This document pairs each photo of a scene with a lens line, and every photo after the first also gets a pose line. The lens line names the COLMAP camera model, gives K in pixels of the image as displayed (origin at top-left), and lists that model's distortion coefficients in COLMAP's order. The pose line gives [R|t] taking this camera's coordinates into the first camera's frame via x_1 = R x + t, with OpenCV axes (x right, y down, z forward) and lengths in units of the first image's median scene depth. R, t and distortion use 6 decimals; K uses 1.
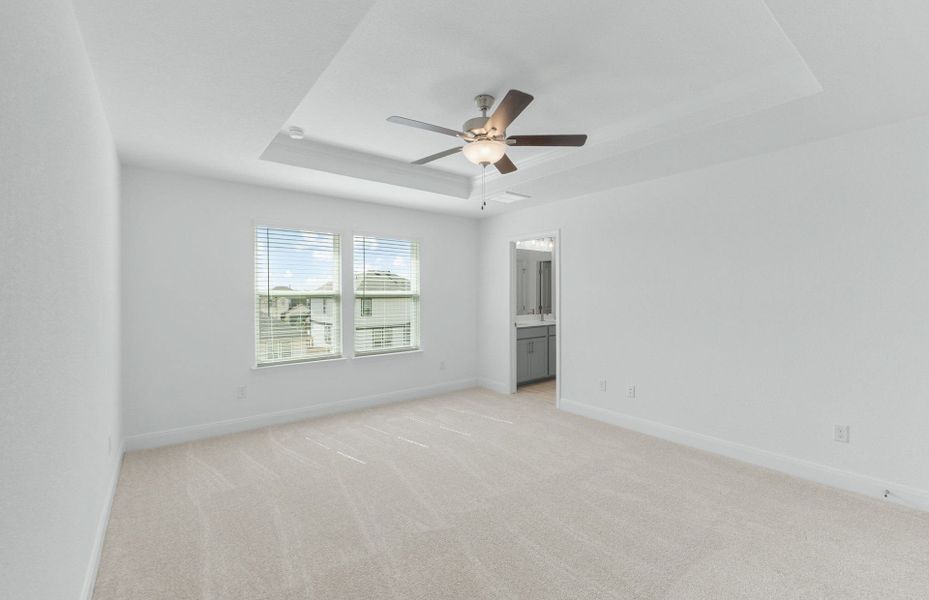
lens RADIAL K [[377.6, 0, 467.3], [0, 377.6, 288.7], [0, 0, 1]] dist [0.000850, 0.000028]
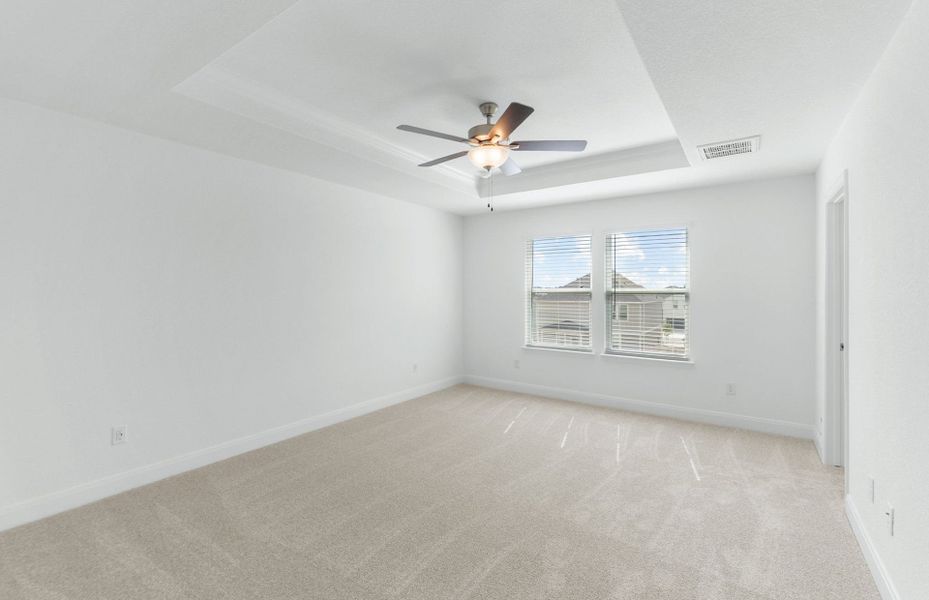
lens RADIAL K [[393.1, 0, 469.2], [0, 393.1, 292.4], [0, 0, 1]] dist [-0.012163, 0.000075]
pose [[0.306793, 0.008359, -0.951740, 0.682126], [0.018118, 0.999729, 0.014621, -0.006588], [0.951604, -0.021729, 0.306558, 0.395553]]
